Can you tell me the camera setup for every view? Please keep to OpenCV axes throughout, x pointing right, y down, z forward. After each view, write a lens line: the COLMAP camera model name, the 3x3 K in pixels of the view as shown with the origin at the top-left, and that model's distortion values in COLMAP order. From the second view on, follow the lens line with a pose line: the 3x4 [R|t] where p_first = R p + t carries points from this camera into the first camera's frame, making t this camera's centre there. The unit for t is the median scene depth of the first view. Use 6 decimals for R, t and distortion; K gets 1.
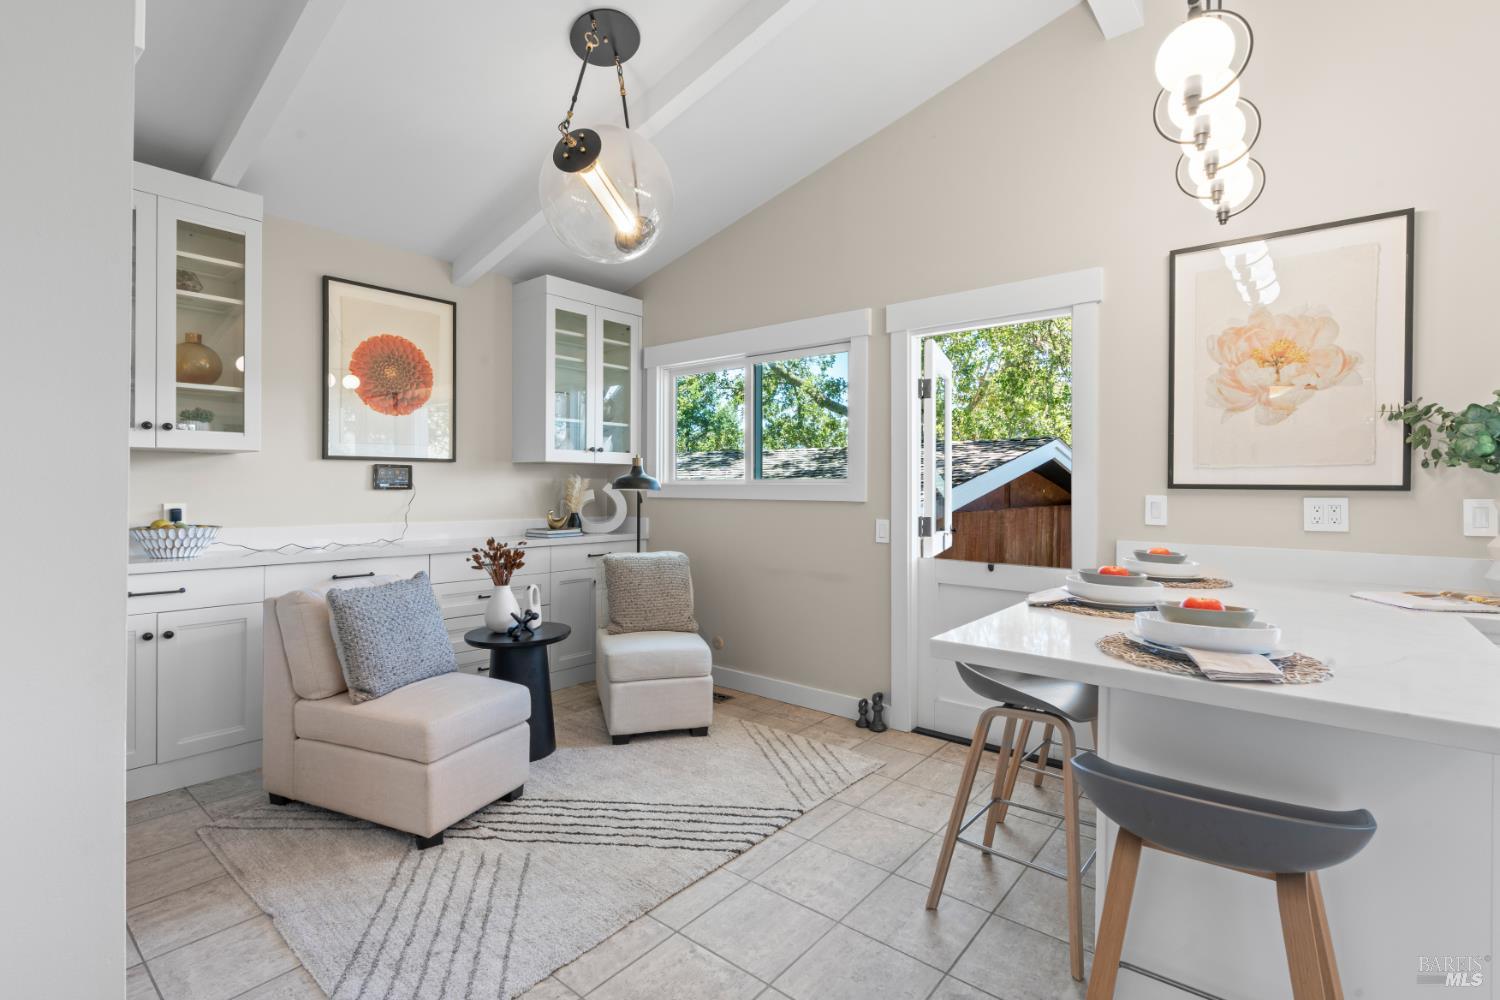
lens RADIAL K [[688.6, 0, 729.5], [0, 688.6, 487.1], [0, 0, 1]] dist [-0.002633, -0.000131]
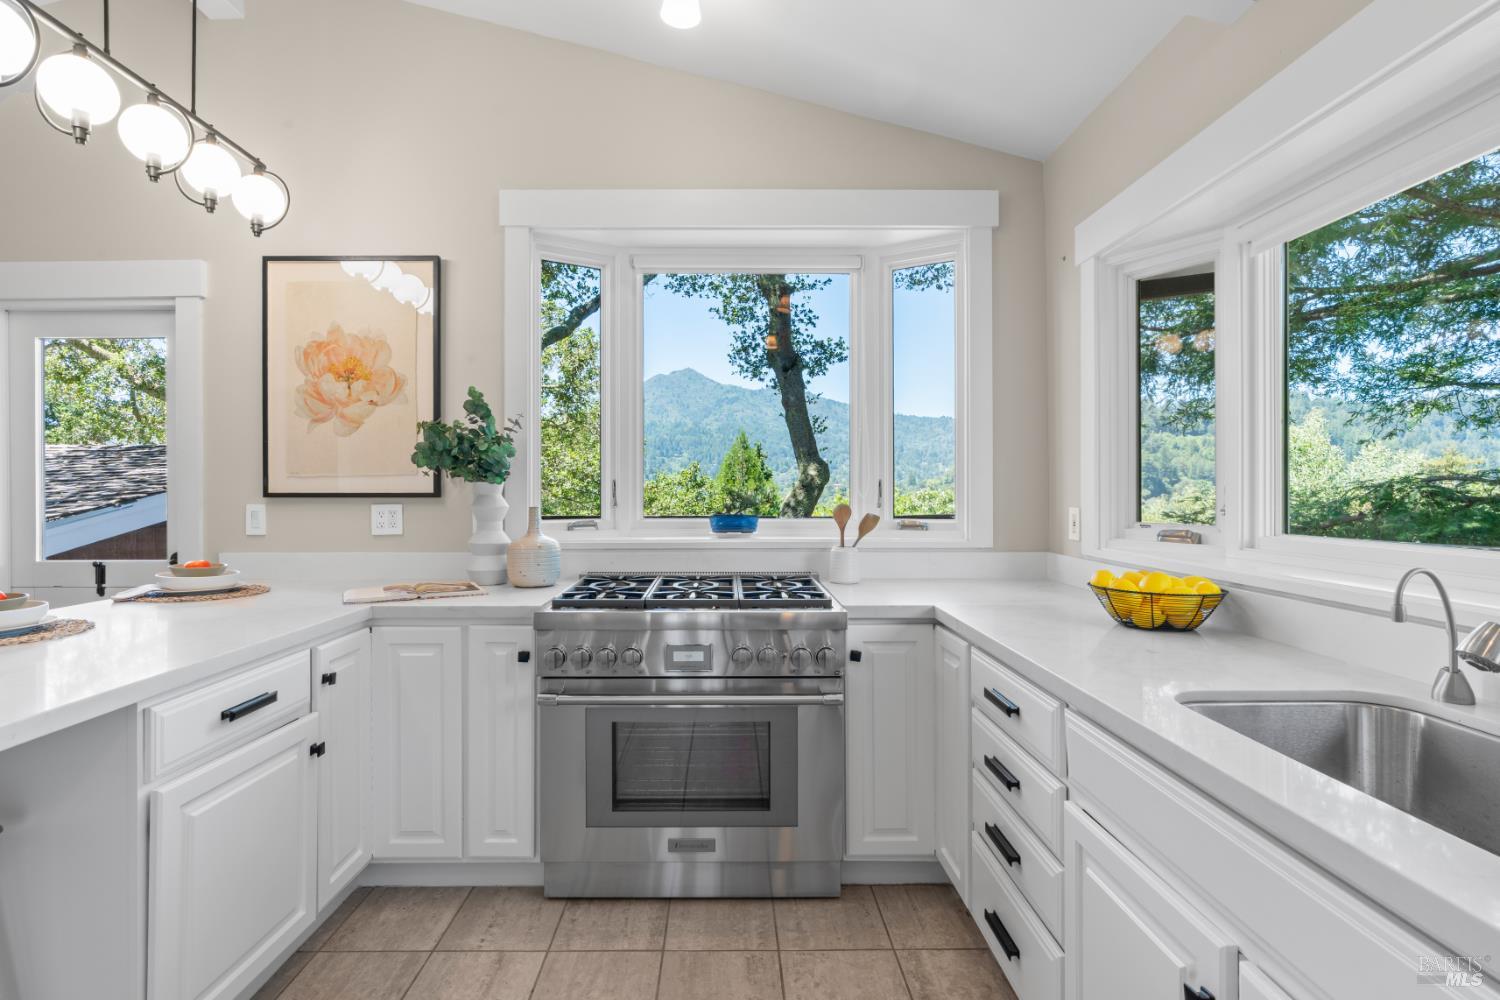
lens RADIAL K [[732.1, 0, 730.5], [0, 732.1, 487.6], [0, 0, 1]] dist [-0.009088, 0.000223]
pose [[0.765909, -0.005111, 0.642929, 0.497233], [0.009305, 0.999952, -0.003135, -0.002444], [-0.642882, 0.008384, 0.765920, -0.235649]]
